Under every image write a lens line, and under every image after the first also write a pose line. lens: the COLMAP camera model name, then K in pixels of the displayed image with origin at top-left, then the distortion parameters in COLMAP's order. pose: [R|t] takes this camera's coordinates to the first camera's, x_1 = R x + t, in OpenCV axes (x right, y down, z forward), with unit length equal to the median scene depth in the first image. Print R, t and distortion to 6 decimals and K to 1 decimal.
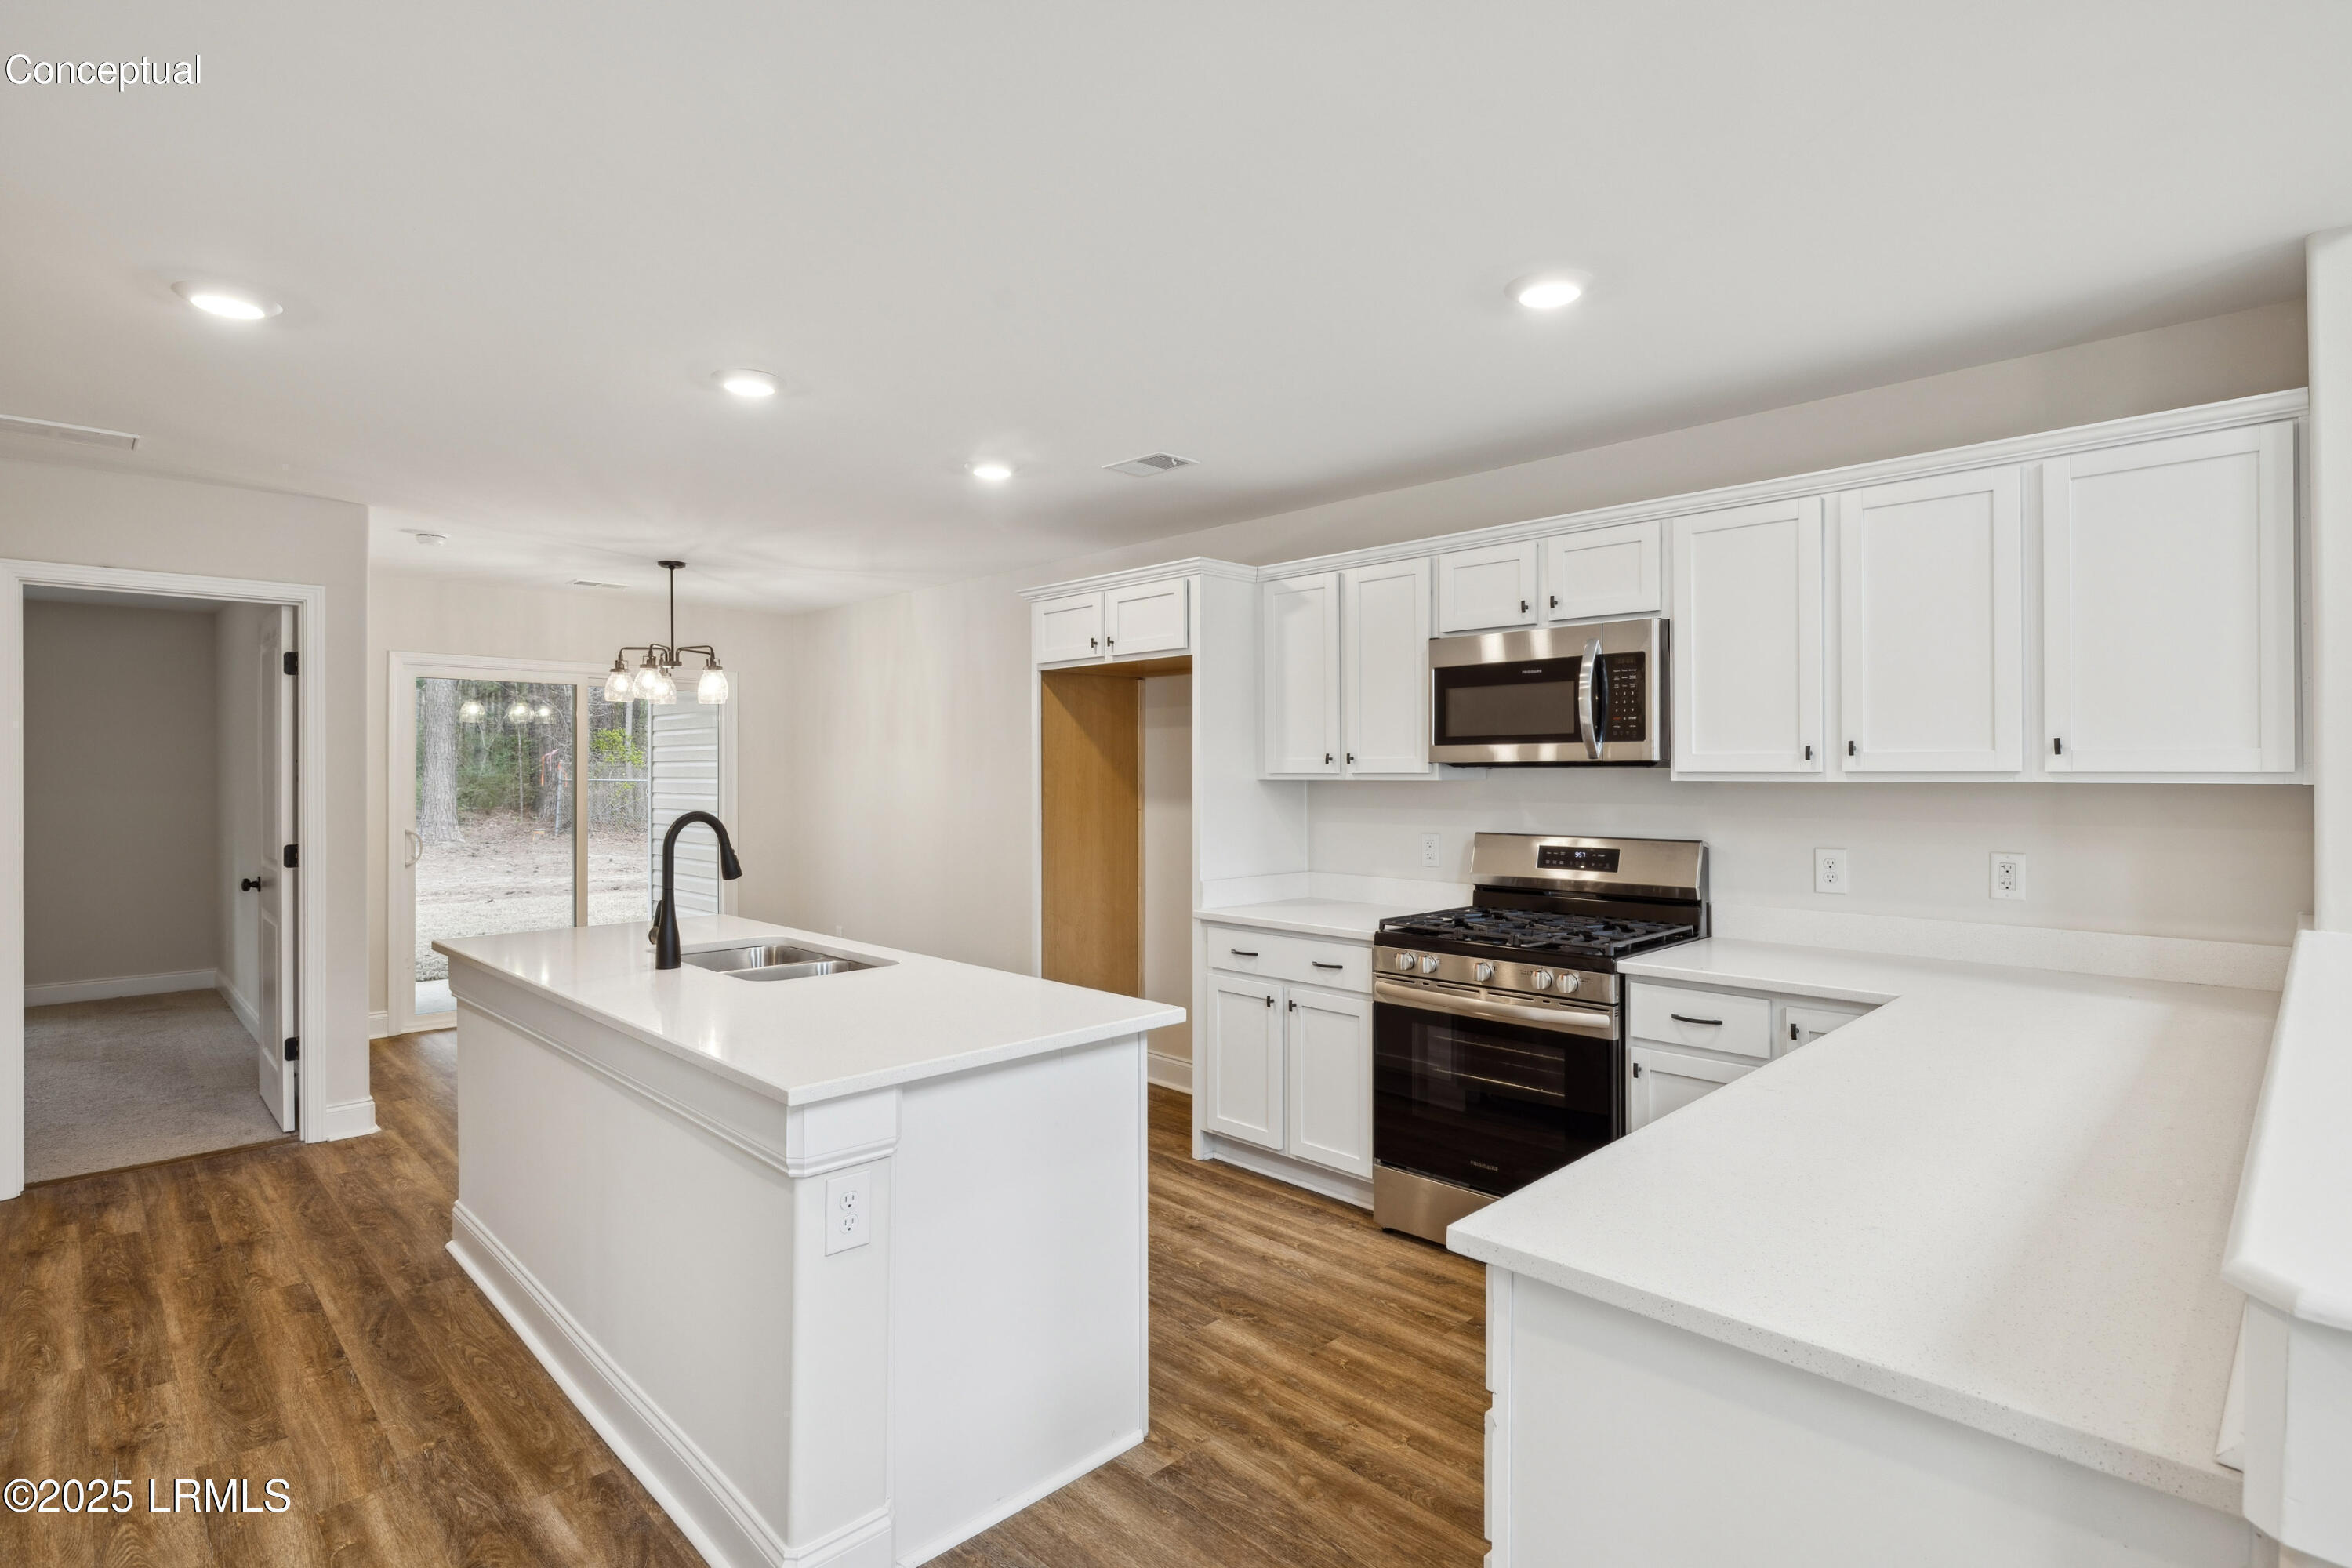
lens RADIAL K [[1153.2, 0, 1184.1], [0, 1153.2, 770.1], [0, 0, 1]] dist [0.000028, 0.000349]
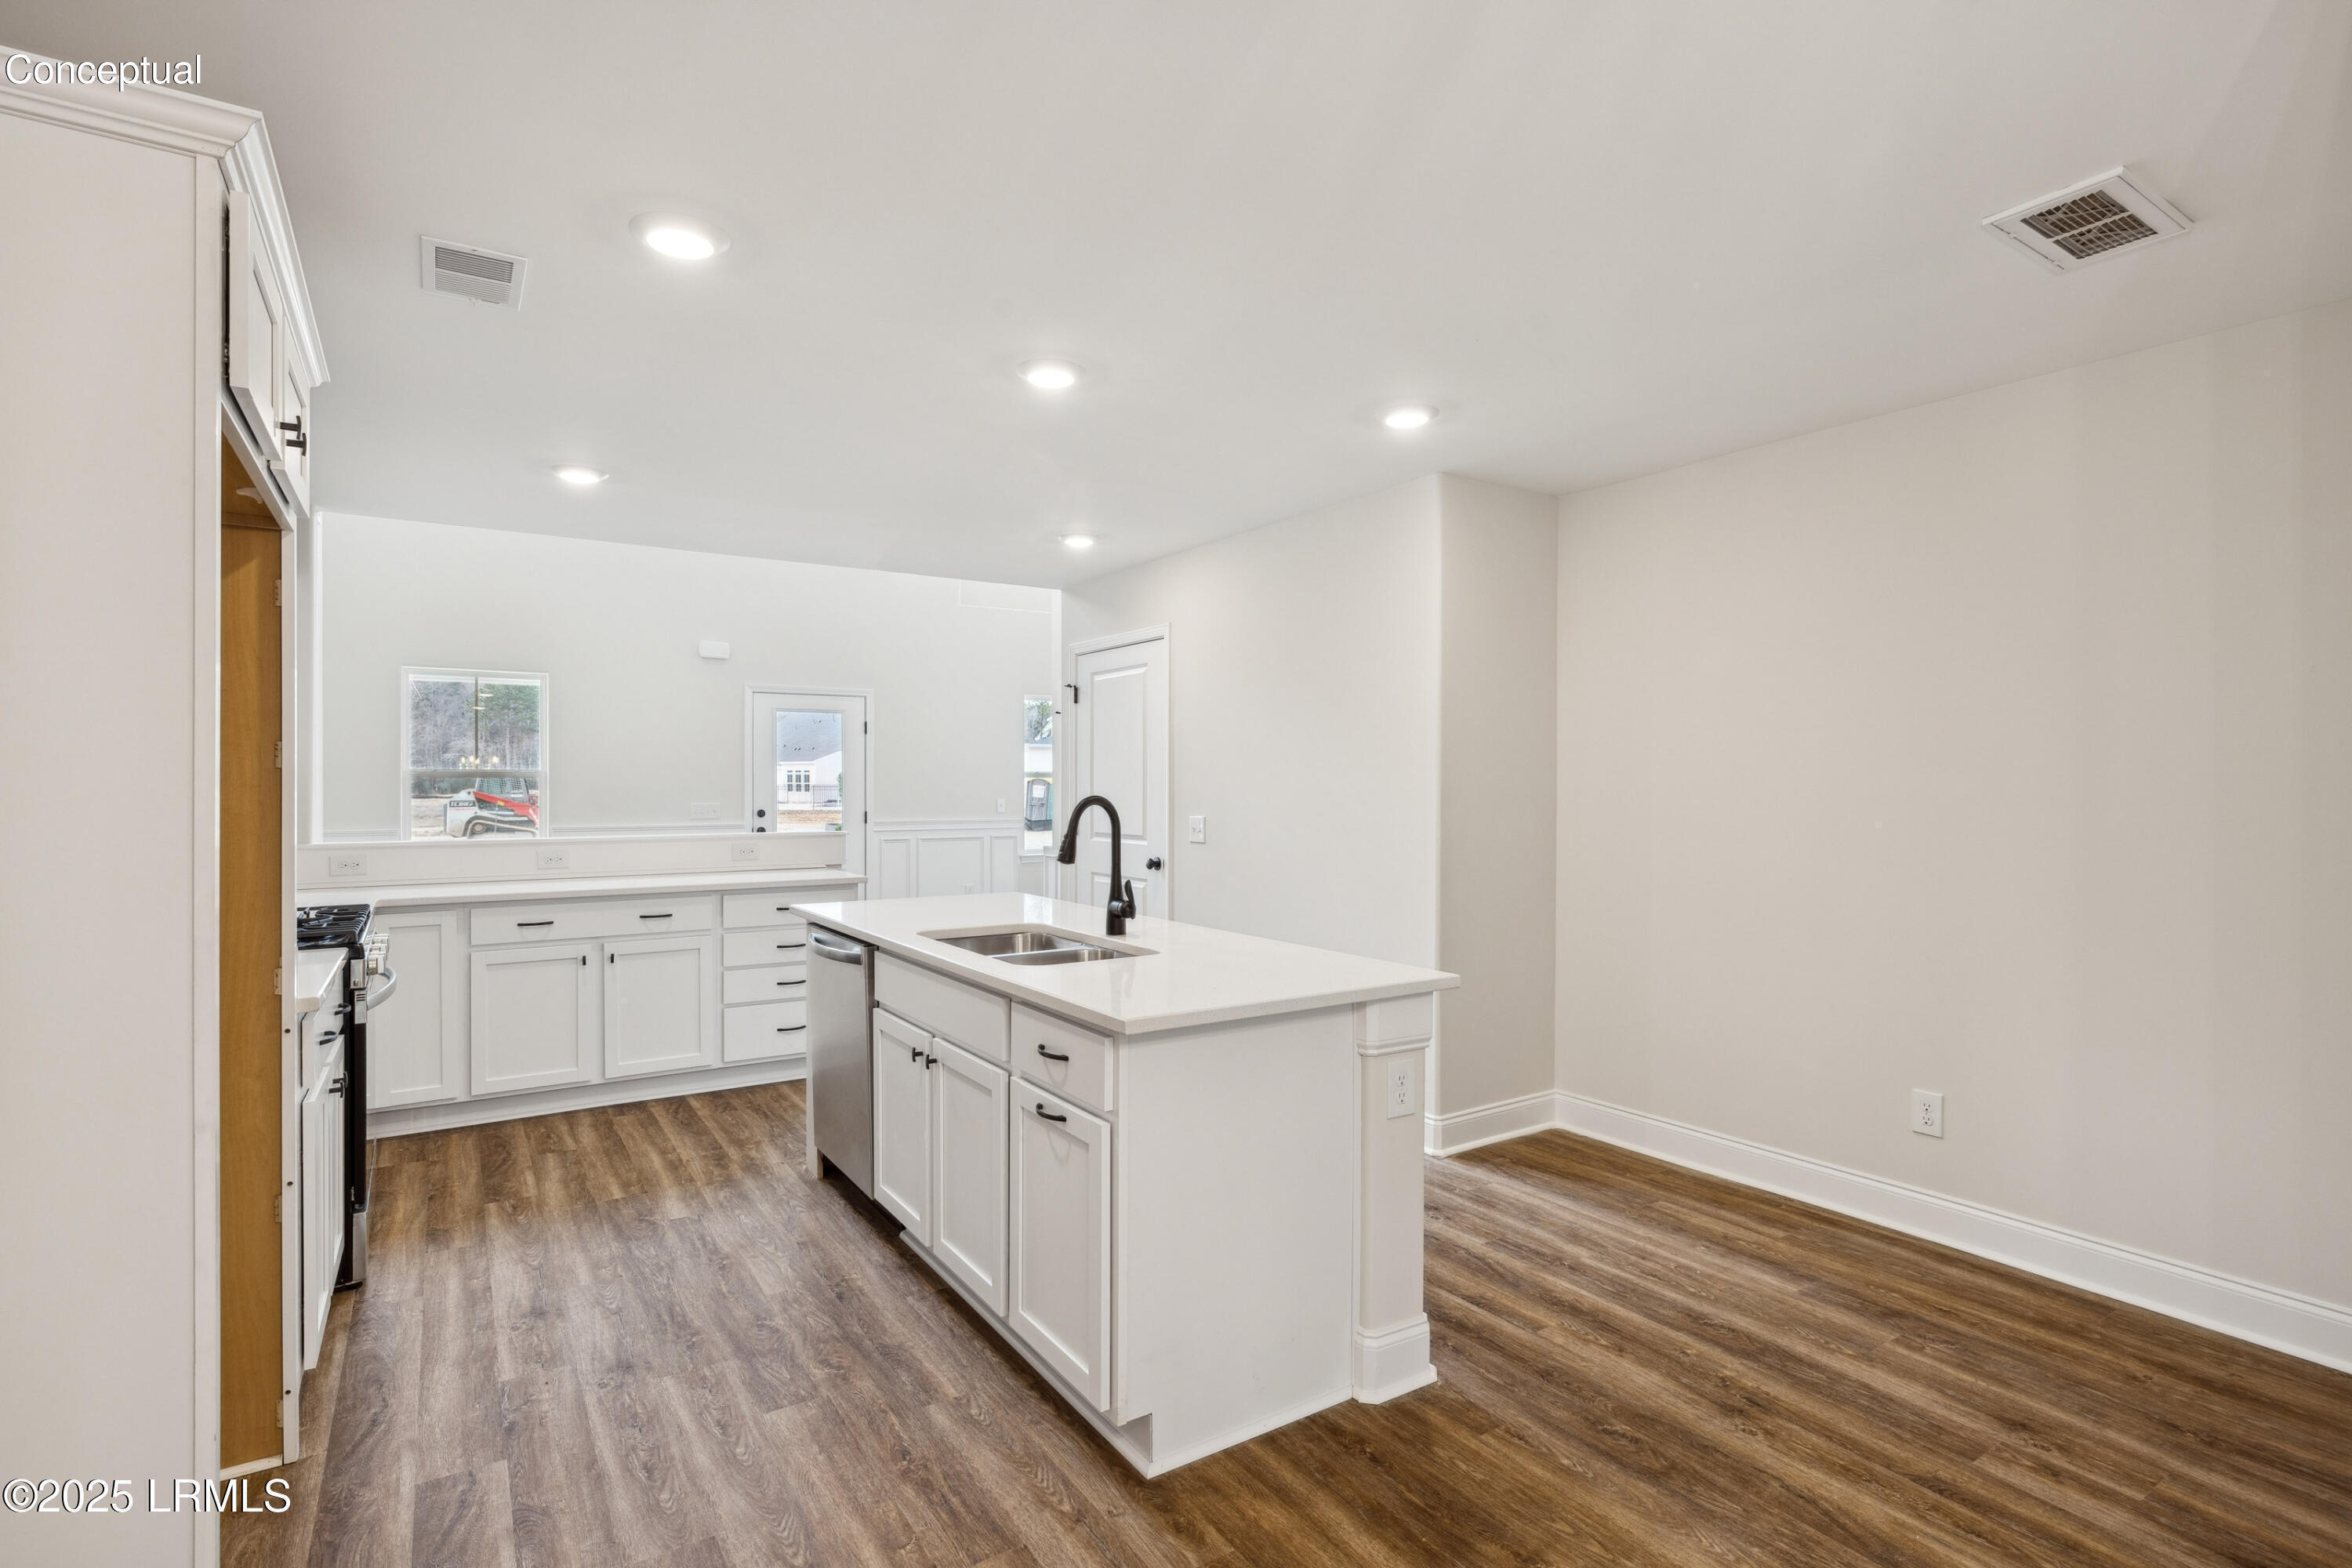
lens RADIAL K [[1153.2, 0, 1184.1], [0, 1153.2, 770.1], [0, 0, 1]] dist [0.000028, 0.000349]
pose [[-0.981171, 0.003522, 0.193109, -0.629443], [0.001105, 0.999920, -0.012625, 0.022927], [-0.193138, -0.012174, -0.981096, 1.802250]]
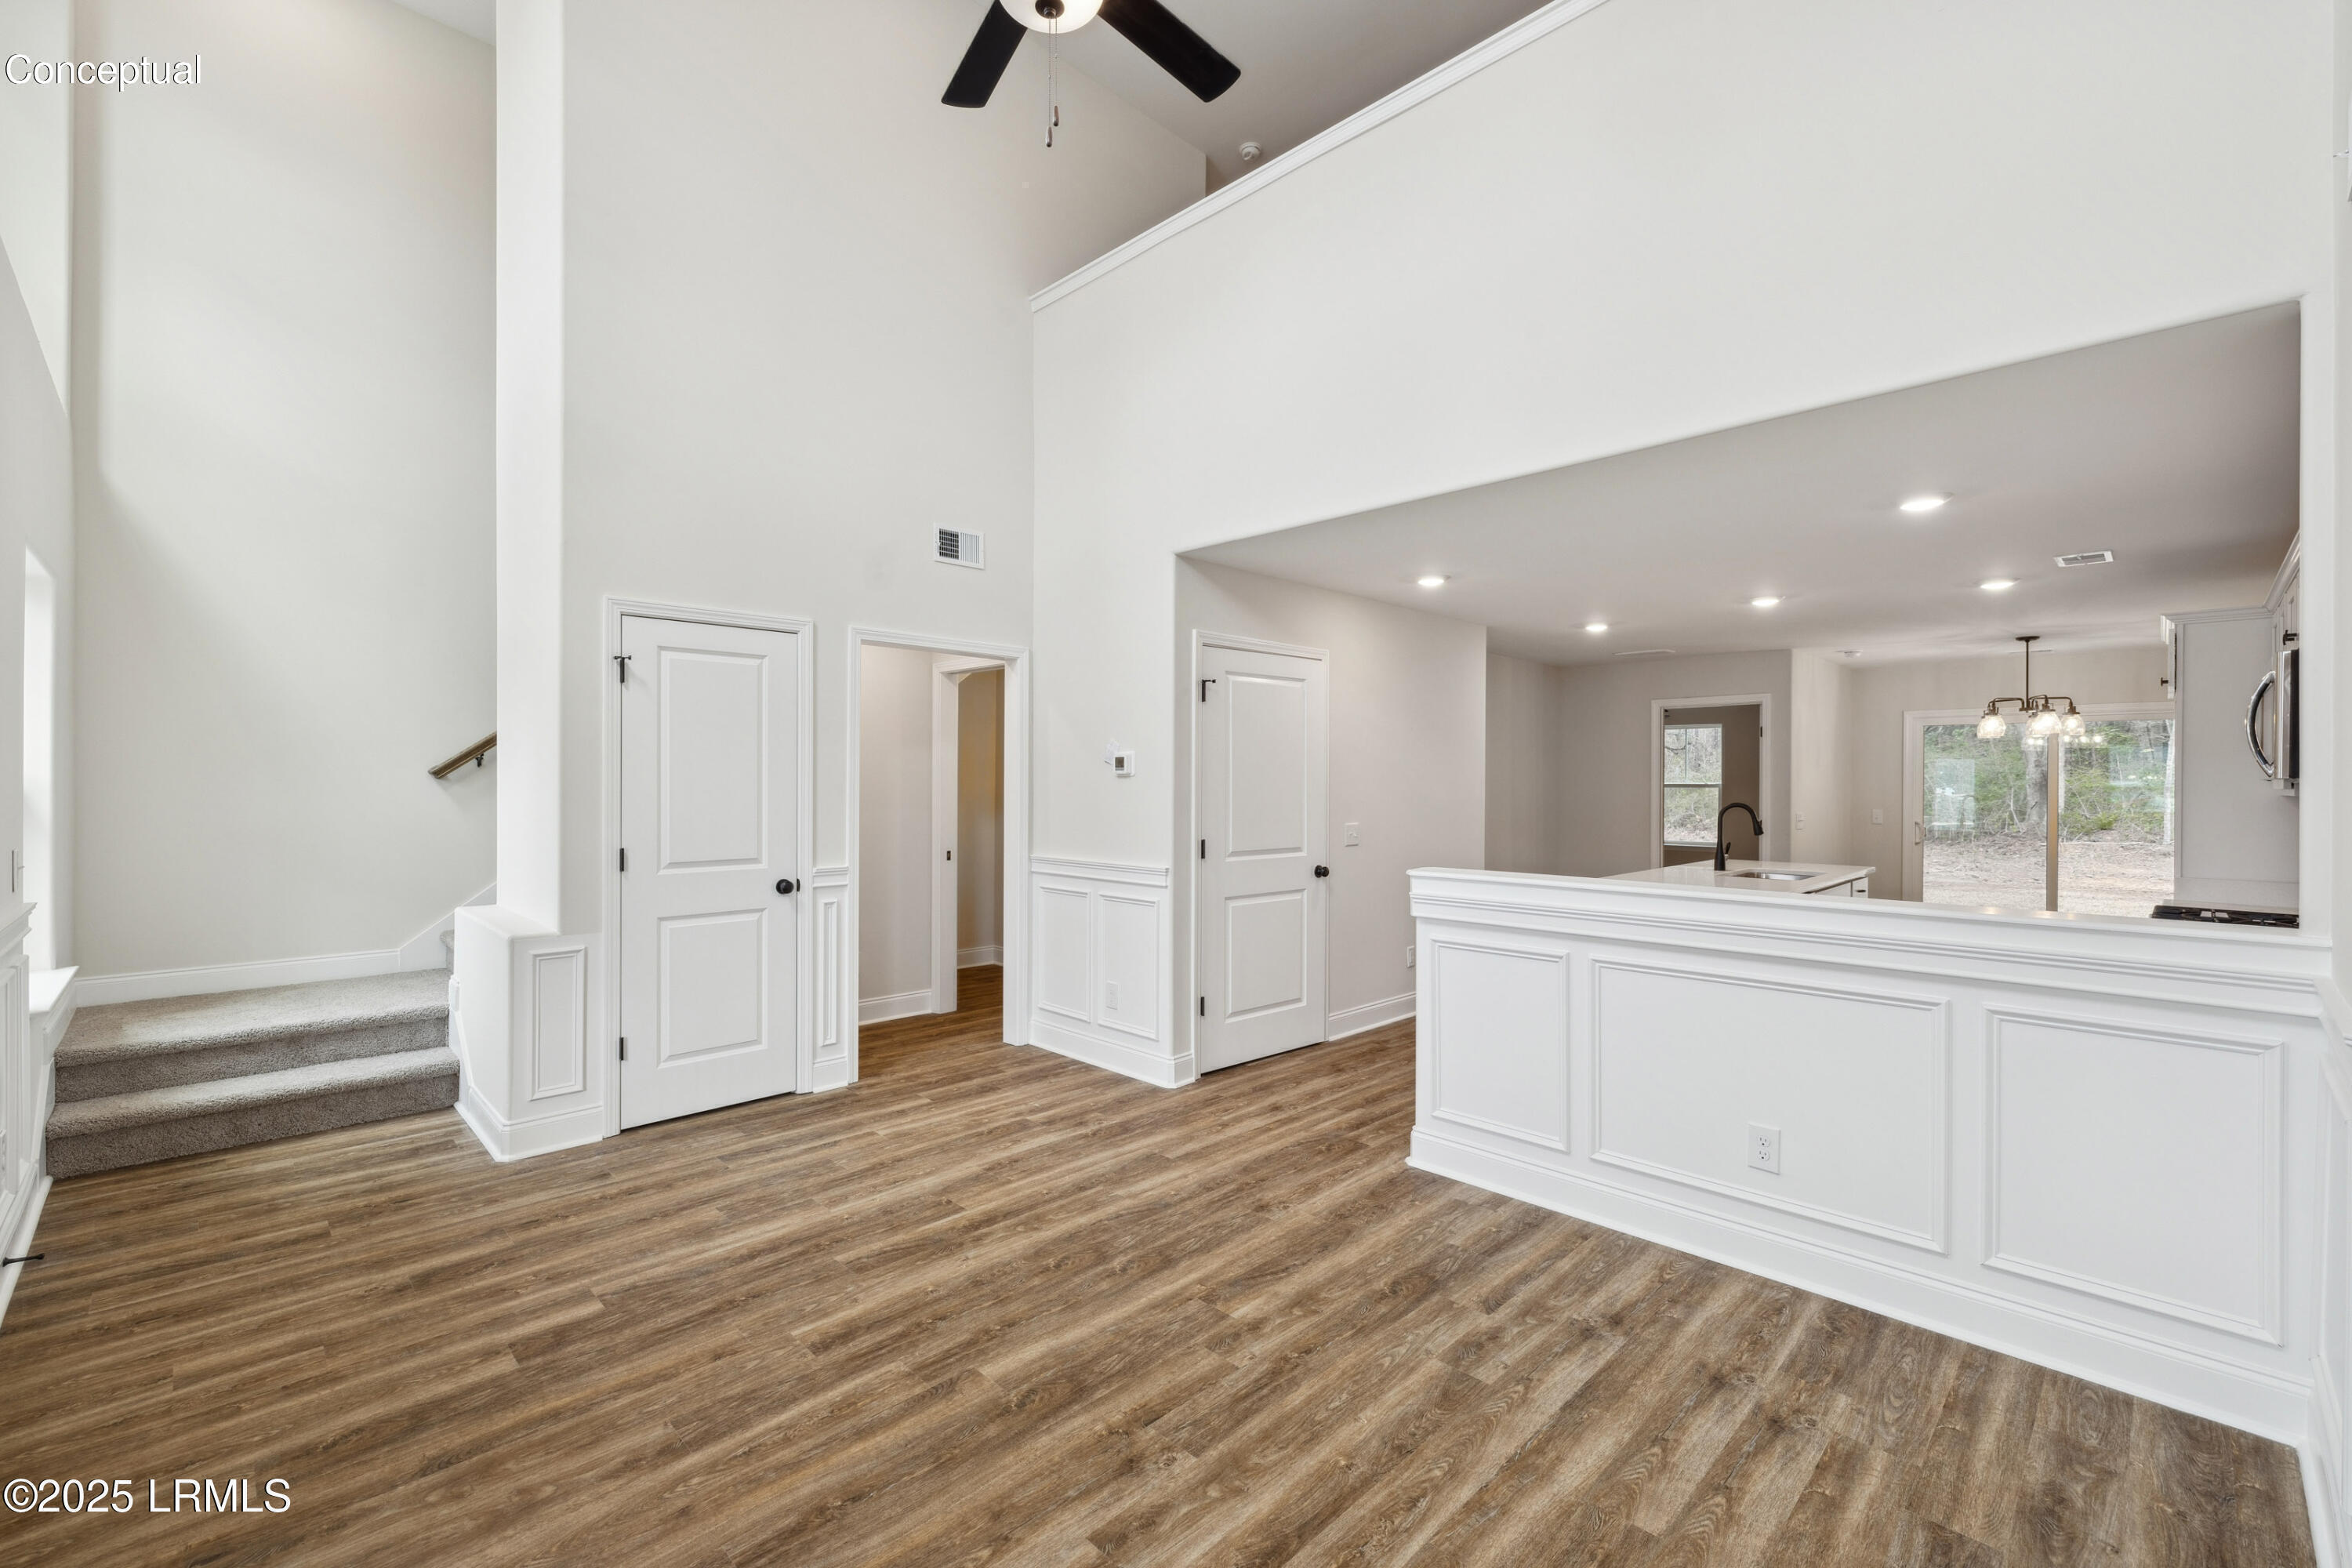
lens RADIAL K [[985.7, 0, 1176.0], [0, 985.7, 784.0], [0, 0, 1]] dist [-0.001855, 0.000417]
pose [[0.005687, 0.002364, -0.999981, 1.290548], [-0.002723, 0.999994, 0.002348, -0.002054], [0.999980, 0.002710, 0.005693, -0.076141]]
